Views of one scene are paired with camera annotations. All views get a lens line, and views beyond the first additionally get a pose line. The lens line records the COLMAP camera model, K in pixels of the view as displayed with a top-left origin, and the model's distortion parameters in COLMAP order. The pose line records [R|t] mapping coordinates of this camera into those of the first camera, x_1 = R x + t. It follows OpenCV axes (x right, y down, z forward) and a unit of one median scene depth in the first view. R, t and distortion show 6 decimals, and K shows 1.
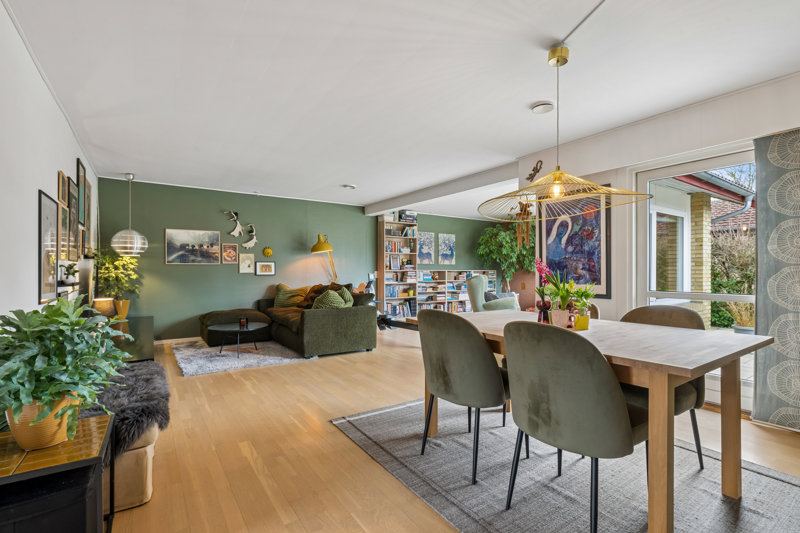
lens RADIAL K [[370.9, 0, 401.7], [0, 370.9, 268.8], [0, 0, 1]] dist [0.005734, 0.000385]
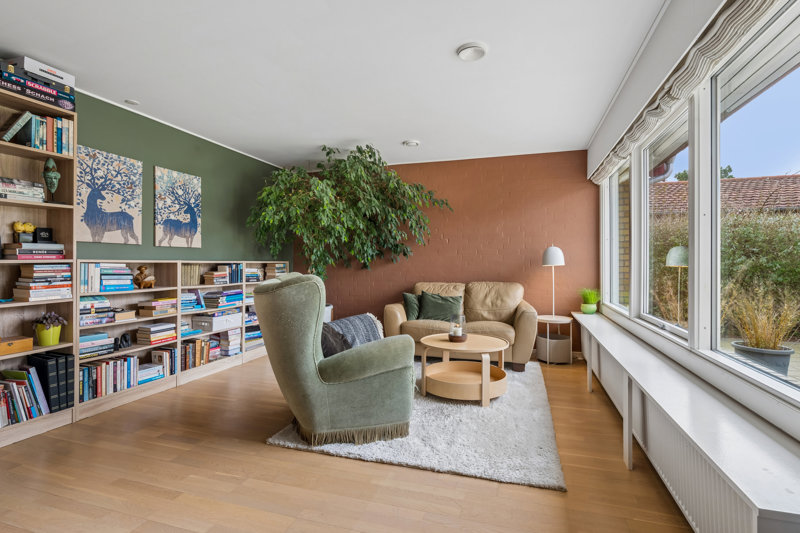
lens RADIAL K [[392.7, 0, 401.8], [0, 392.7, 264.0], [0, 0, 1]] dist [-0.001845, 0.000924]
pose [[0.792612, -0.003691, 0.609716, 0.064724], [-0.000955, 0.999973, 0.007295, 0.004469], [-0.609726, -0.006365, 0.792587, 0.631848]]
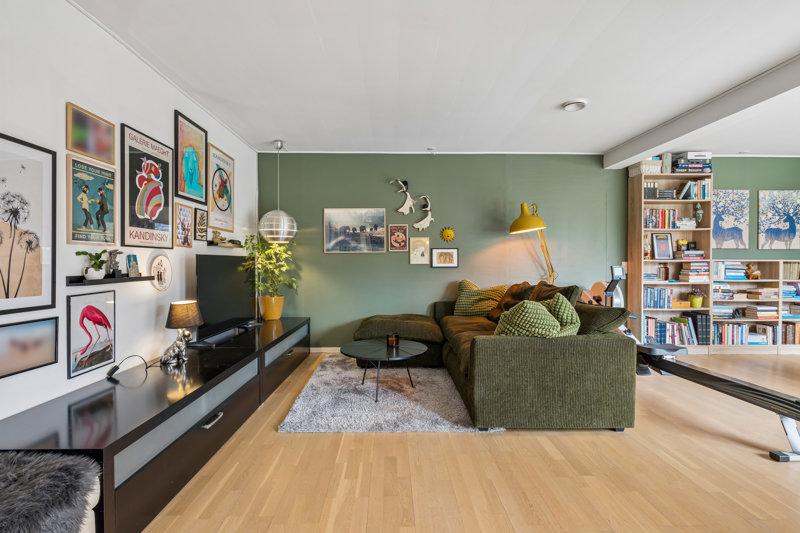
lens RADIAL K [[392.7, 0, 397.3], [0, 392.7, 263.0], [0, 0, 1]] dist [-0.001845, 0.000924]
pose [[0.838760, 0.002722, -0.544495, -0.035359], [0.002817, 0.999952, 0.009338, 0.001471], [0.544495, -0.009366, 0.838712, 0.302478]]
